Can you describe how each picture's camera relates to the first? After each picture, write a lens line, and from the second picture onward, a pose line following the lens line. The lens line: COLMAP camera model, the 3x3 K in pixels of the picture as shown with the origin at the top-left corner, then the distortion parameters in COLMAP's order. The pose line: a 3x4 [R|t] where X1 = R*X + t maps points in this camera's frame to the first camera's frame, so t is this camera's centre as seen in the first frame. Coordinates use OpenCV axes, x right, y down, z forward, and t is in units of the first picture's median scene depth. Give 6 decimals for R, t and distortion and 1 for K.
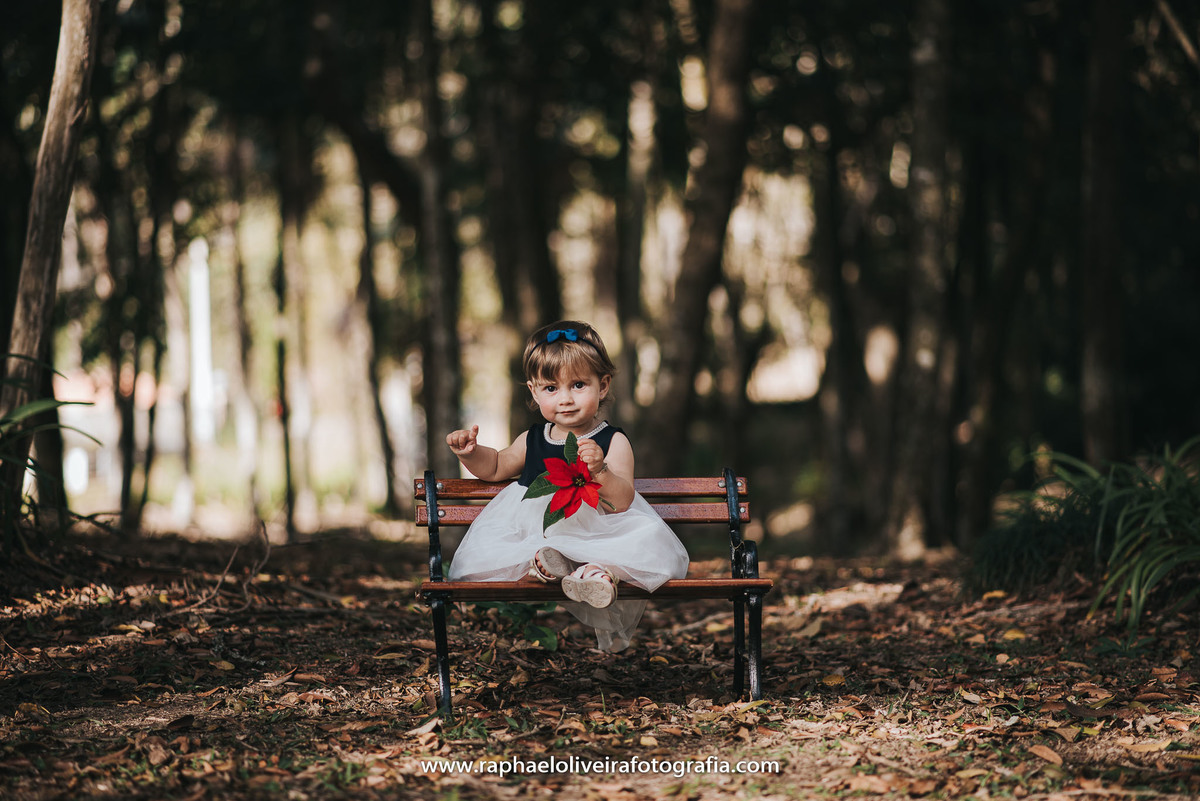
lens RADIAL K [[2941.7, 0, 600.0], [0, 2941.7, 400.5], [0, 0, 1]] dist [0.004024, 1.060548]
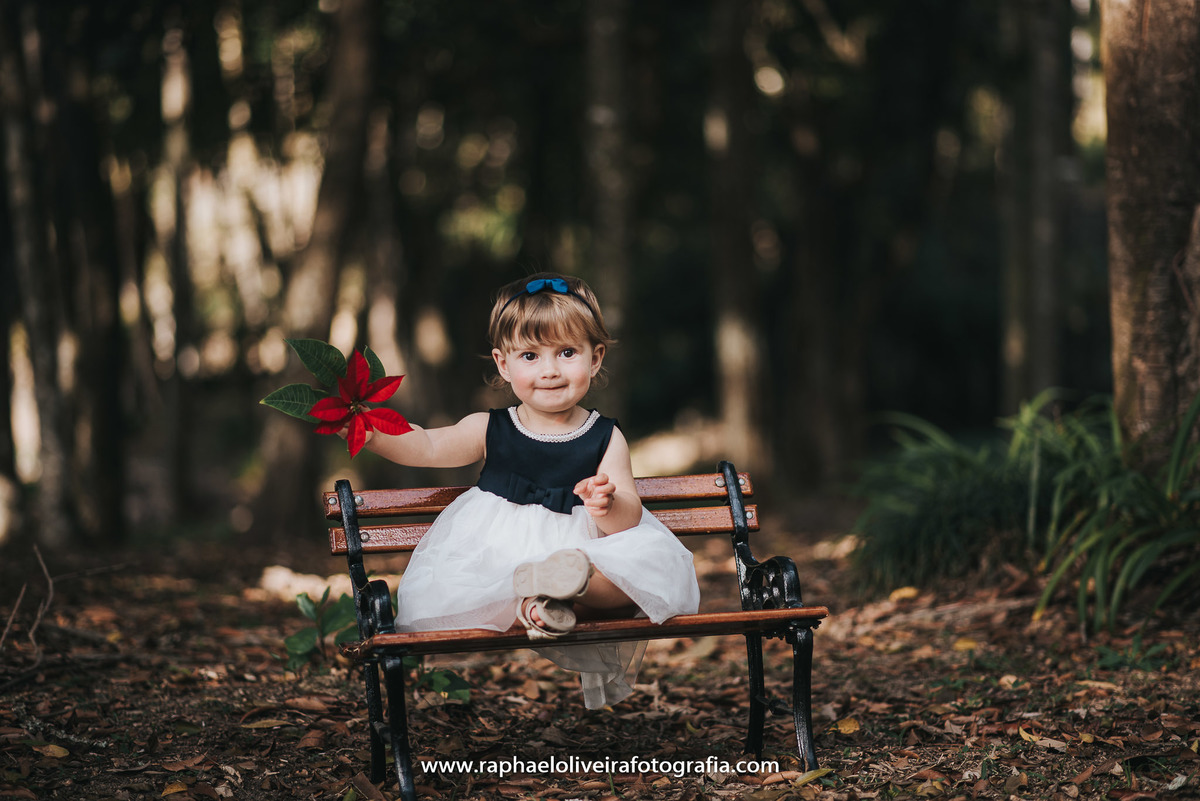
lens RADIAL K [[2941.7, 0, 600.0], [0, 2941.7, 400.5], [0, 0, 1]] dist [0.004024, 1.060548]
pose [[0.985220, -0.035175, 0.167641, -0.091915], [0.033215, 0.999343, 0.014481, -0.003973], [-0.168040, -0.008699, 0.985742, 0.195670]]
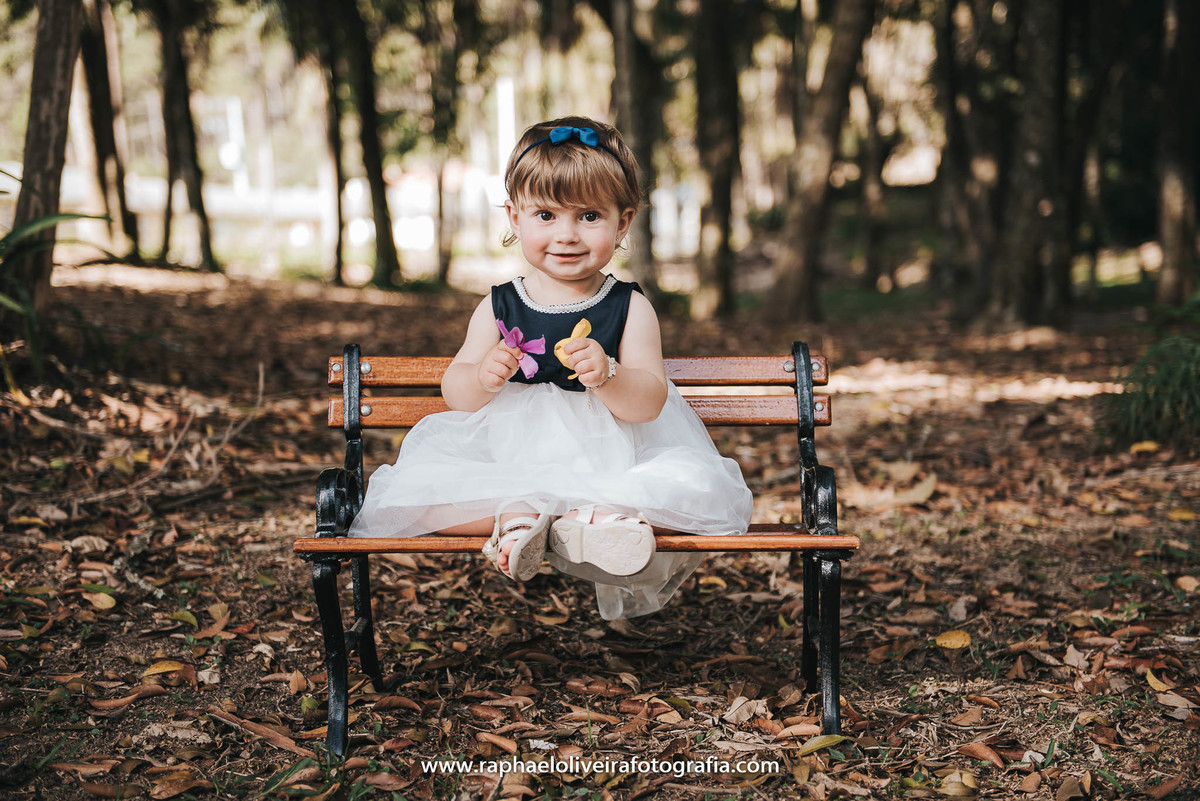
lens RADIAL K [[1950.3, 0, 600.1], [0, 1950.3, 360.0], [0, 0, 1]] dist [0.208320, -0.208717]
pose [[0.995608, 0.010037, -0.093078, 0.031470], [-0.001599, 0.995913, 0.090299, -0.010614], [0.093604, -0.089753, 0.991556, 0.433247]]
